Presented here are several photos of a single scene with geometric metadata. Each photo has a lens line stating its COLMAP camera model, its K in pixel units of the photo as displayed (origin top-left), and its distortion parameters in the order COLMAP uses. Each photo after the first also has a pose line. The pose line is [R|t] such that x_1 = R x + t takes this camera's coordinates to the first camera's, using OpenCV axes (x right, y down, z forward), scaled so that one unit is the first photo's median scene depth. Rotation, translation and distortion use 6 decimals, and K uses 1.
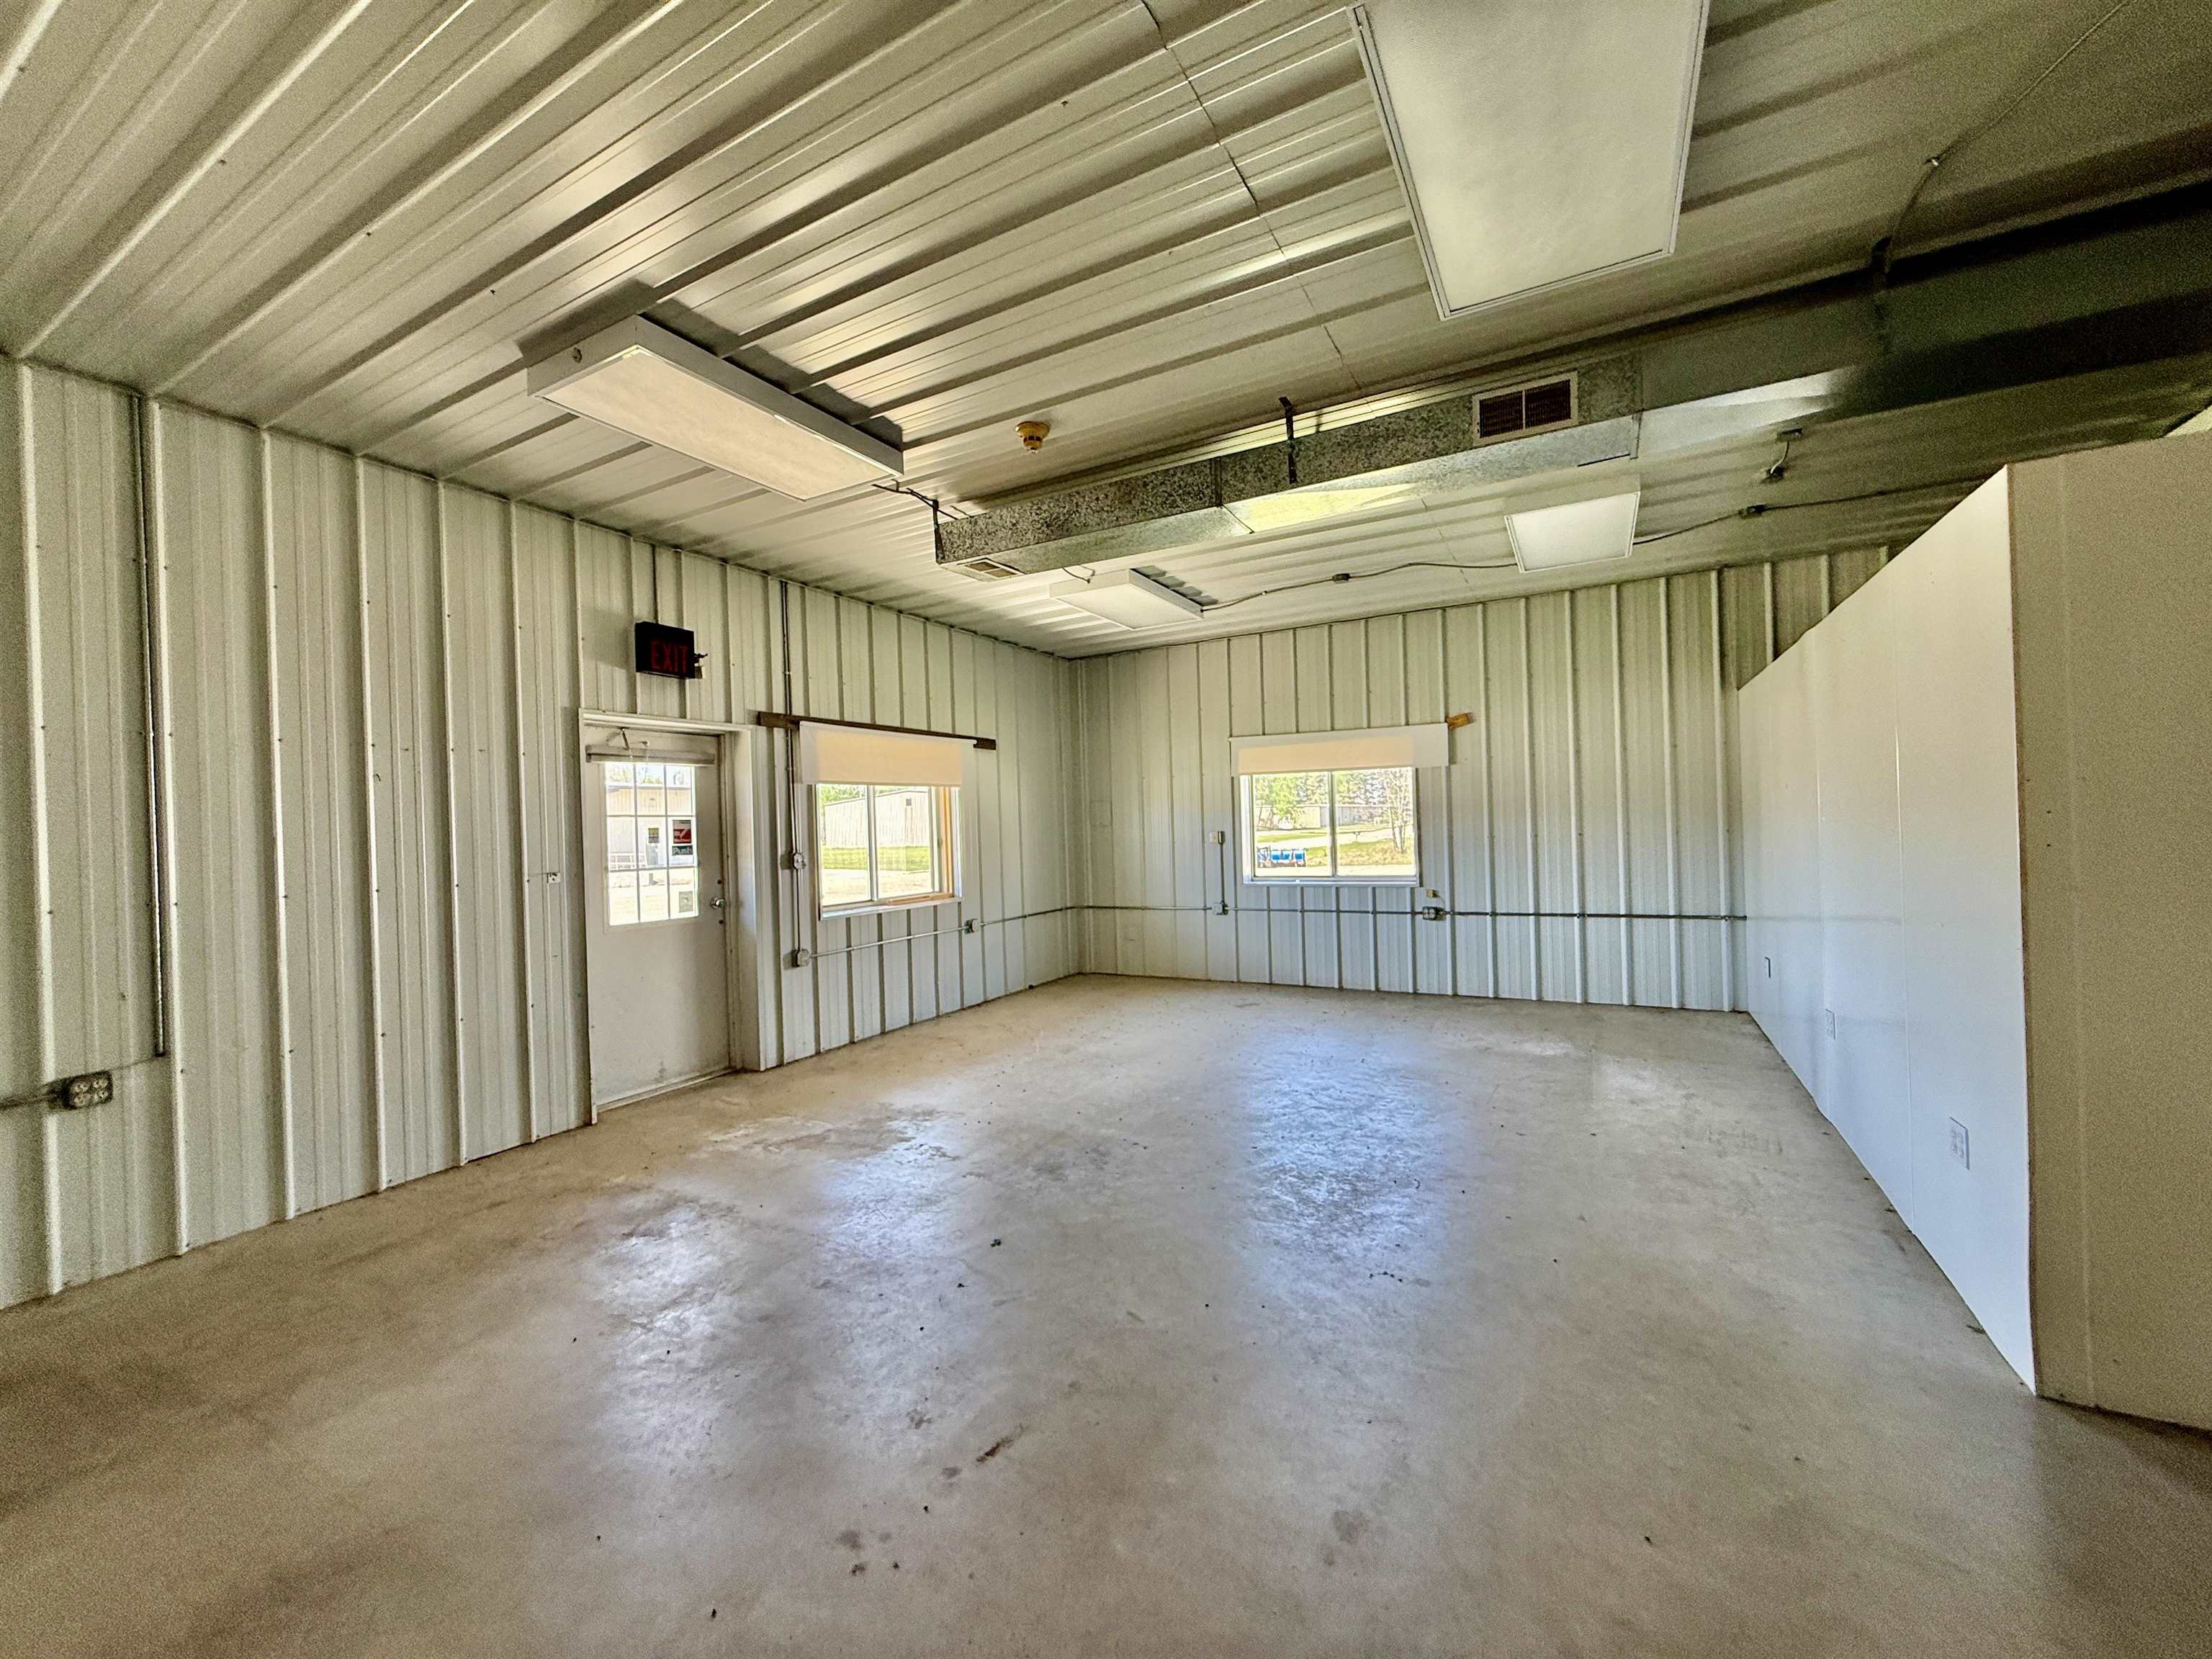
lens RADIAL K [[883.4, 0, 1098.1], [0, 883.4, 821.2], [0, 0, 1]] dist [0.000663, -0.000003]
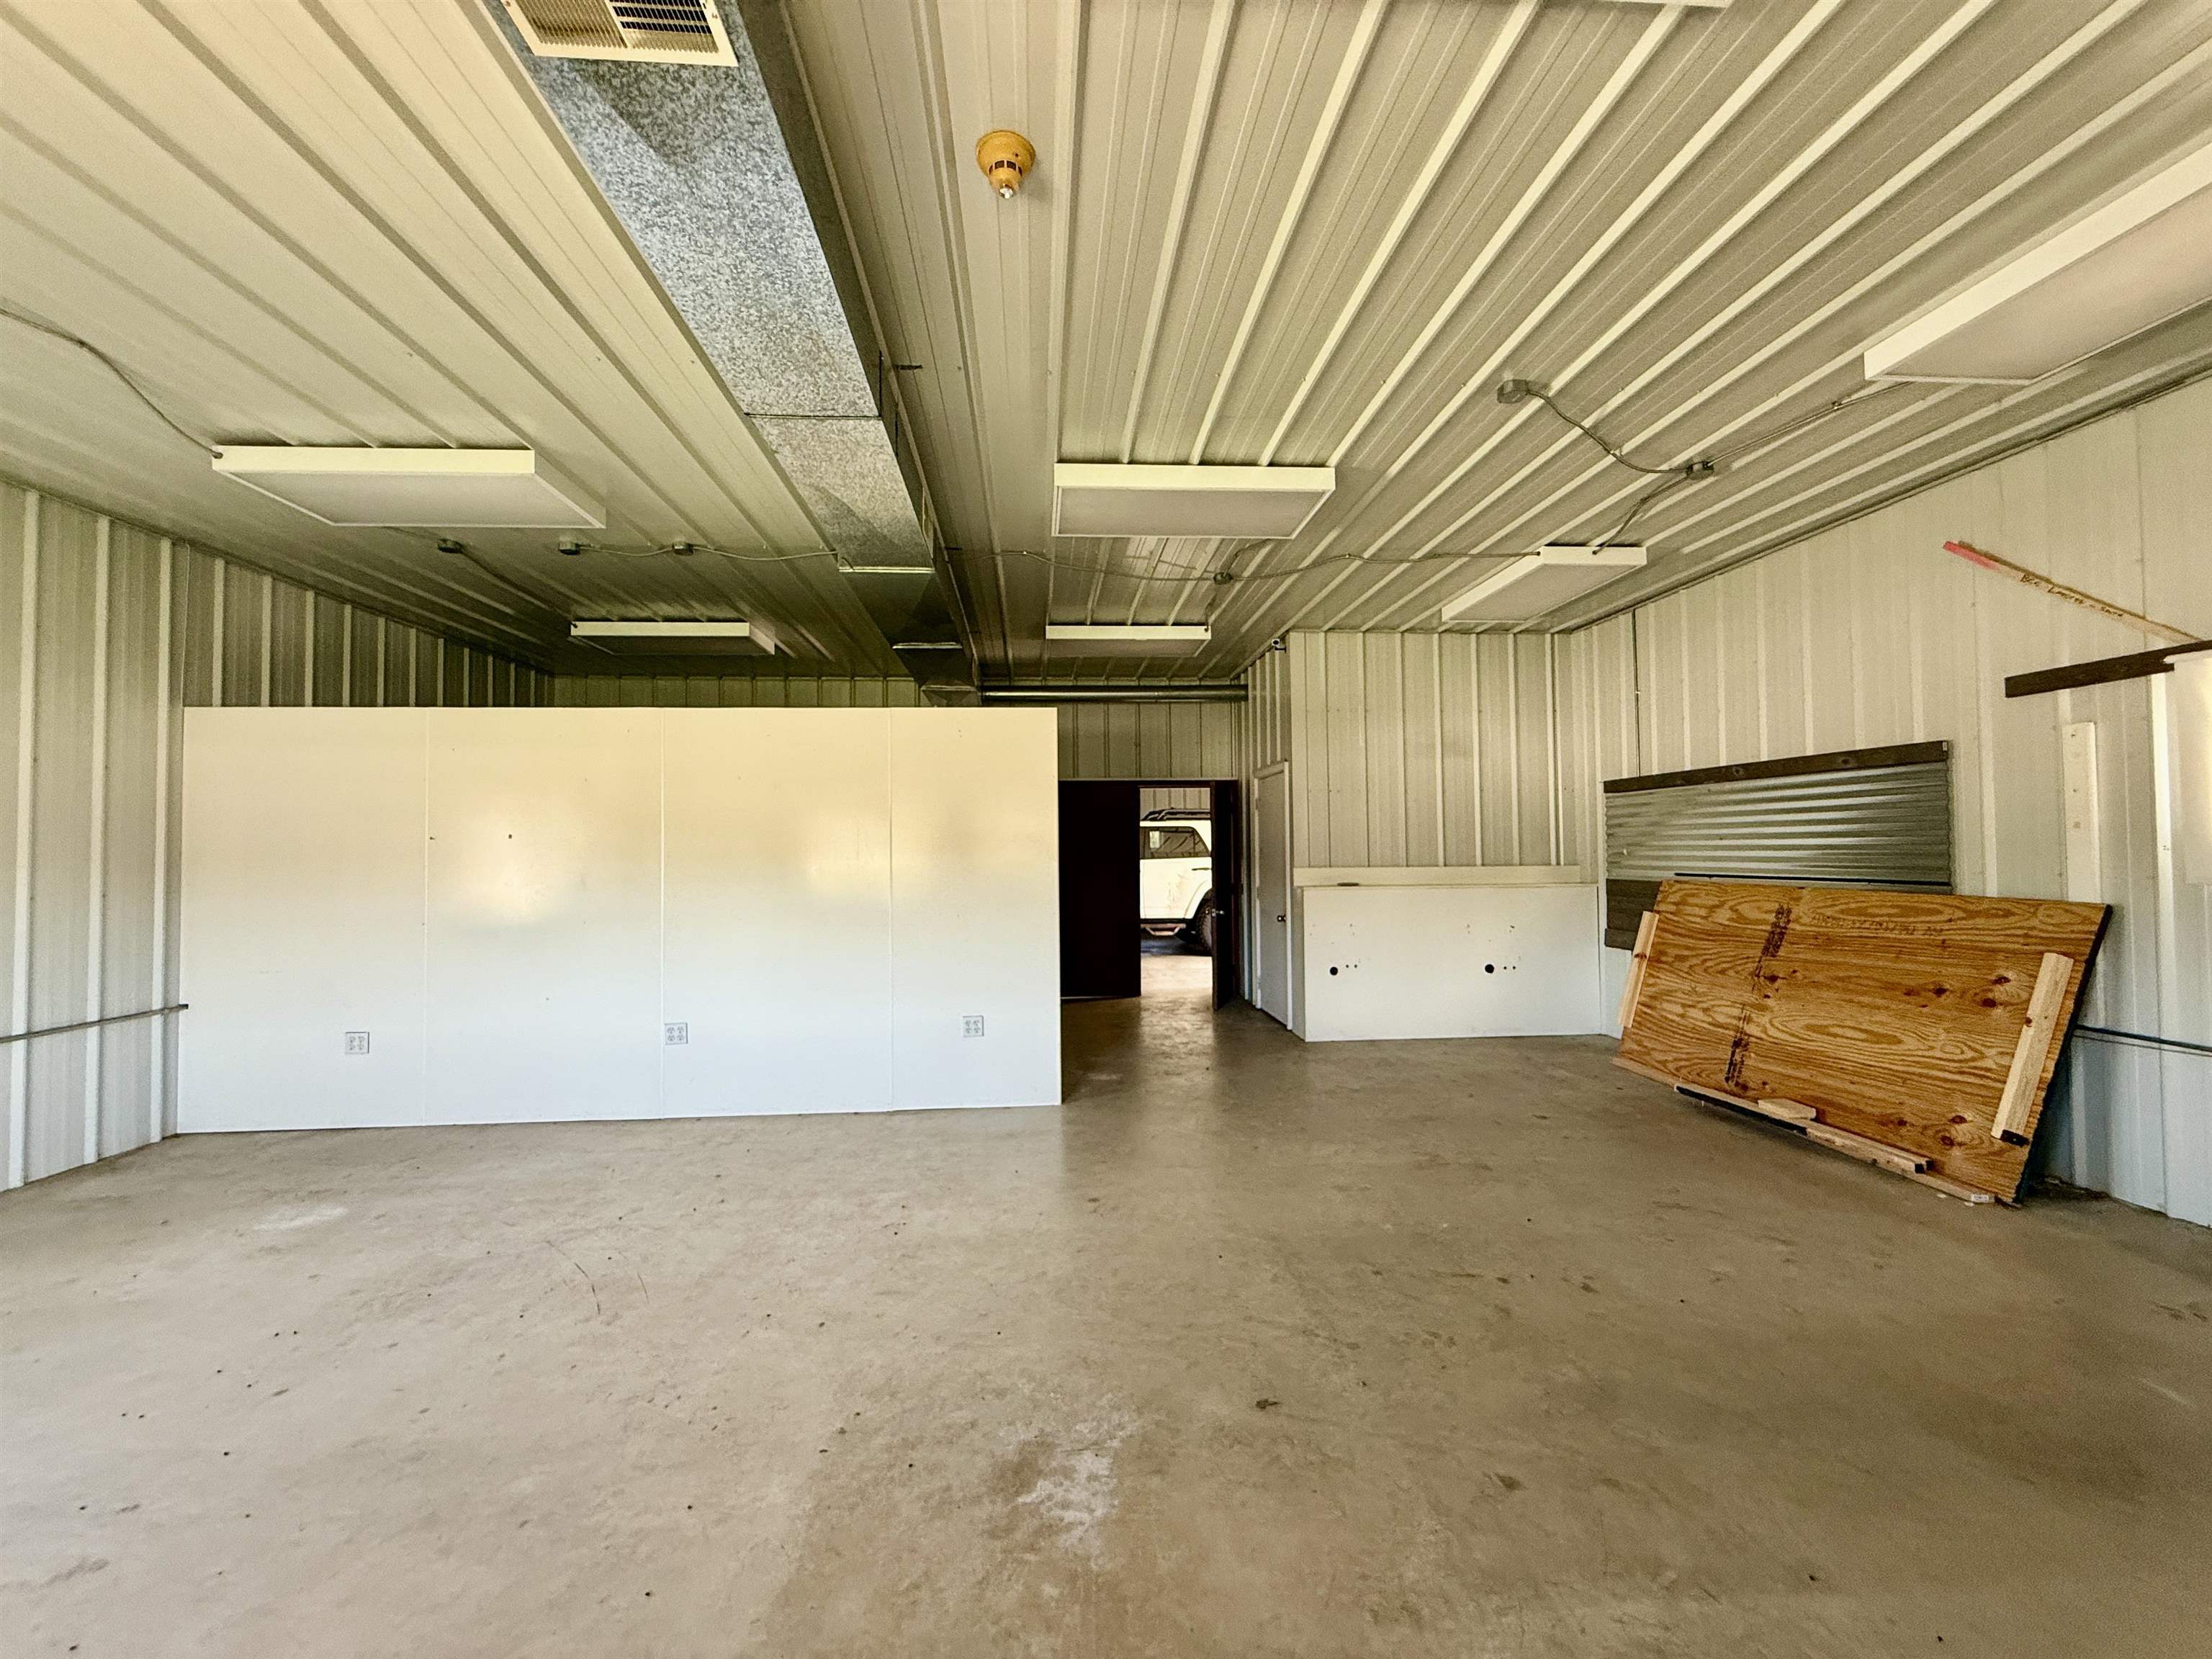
lens RADIAL K [[872.7, 0, 1106.0], [0, 872.7, 829.5], [0, 0, 1]] dist [0.000962, 0.000075]
pose [[-0.553654, 0.059714, 0.830603, -0.403134], [0.024586, 0.998163, -0.055372, 0.022346], [-0.832384, -0.010235, -0.554105, 0.909157]]
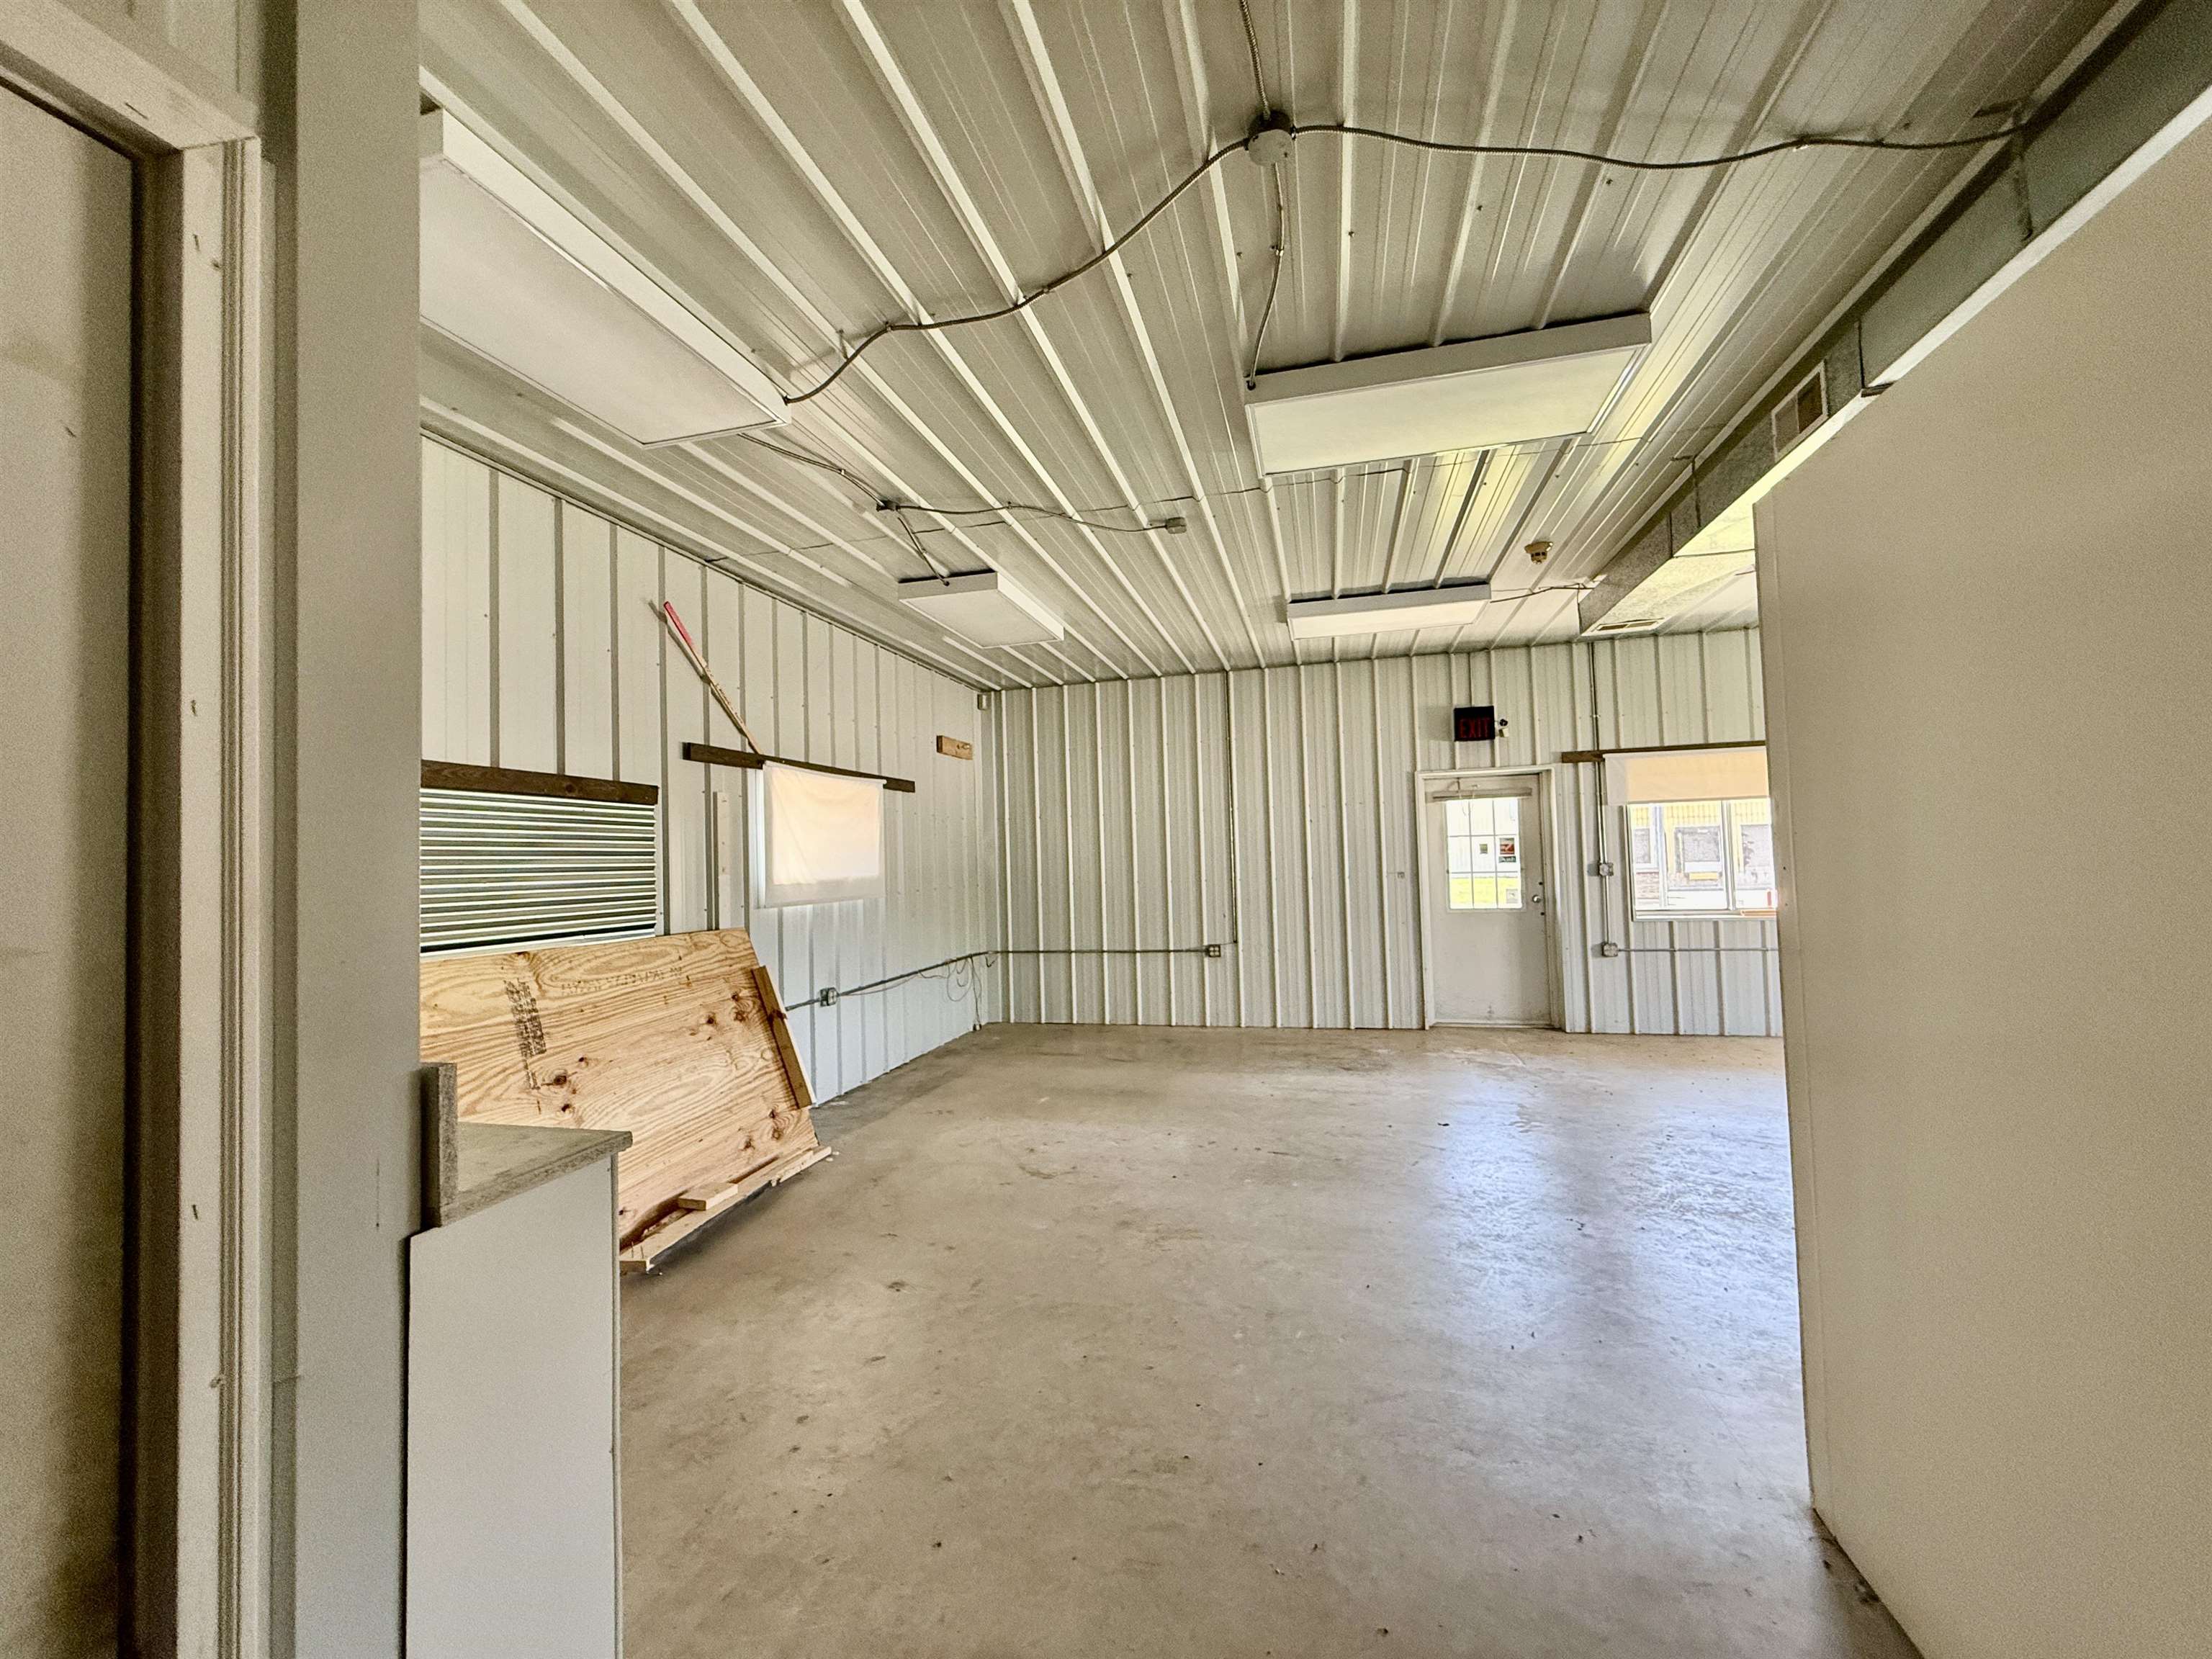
lens RADIAL K [[872.7, 0, 1106.0], [0, 872.7, 829.5], [0, 0, 1]] dist [0.000962, 0.000075]
pose [[0.251271, -0.010463, -0.967860, 0.726007], [0.027646, 0.999611, -0.003629, -0.027883], [0.967522, -0.025845, 0.251463, 0.036823]]
